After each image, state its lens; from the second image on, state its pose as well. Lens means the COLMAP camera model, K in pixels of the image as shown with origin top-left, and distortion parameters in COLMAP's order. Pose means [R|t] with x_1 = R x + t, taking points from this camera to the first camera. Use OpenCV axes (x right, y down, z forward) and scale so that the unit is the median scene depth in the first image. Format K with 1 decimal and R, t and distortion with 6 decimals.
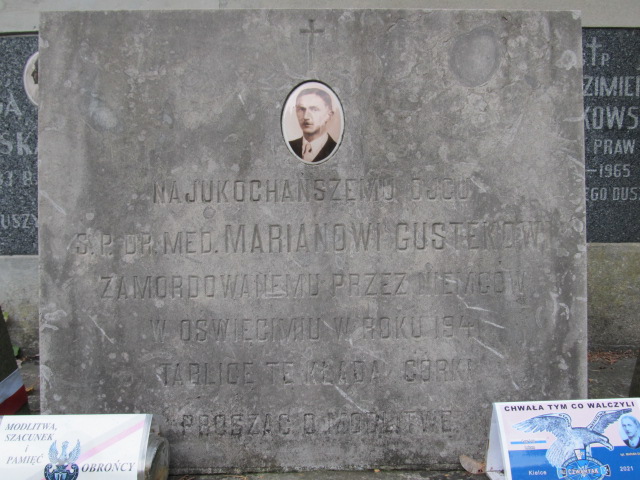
lens RADIAL K [[574.3, 0, 319.5], [0, 574.3, 240.3], [0, 0, 1]] dist [-0.053334, 0.031018]
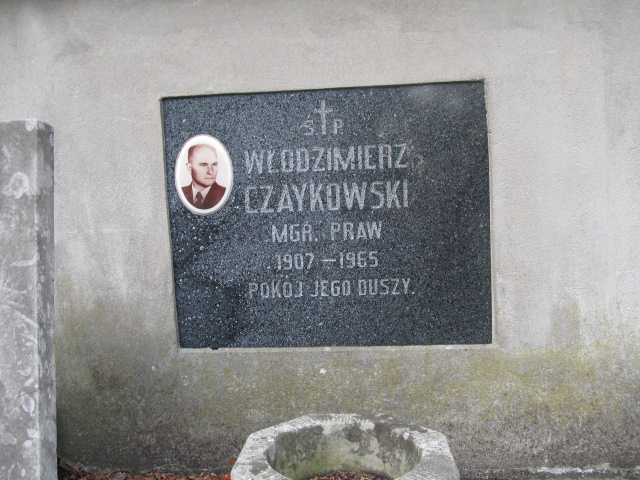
lens RADIAL K [[574.3, 0, 320.6], [0, 574.3, 241.9], [0, 0, 1]] dist [-0.053334, 0.031018]
pose [[0.995100, -0.021123, -0.096595, 0.556733], [0.018626, 0.999471, -0.026676, -0.129656], [0.097108, 0.024746, 0.994966, 0.170540]]
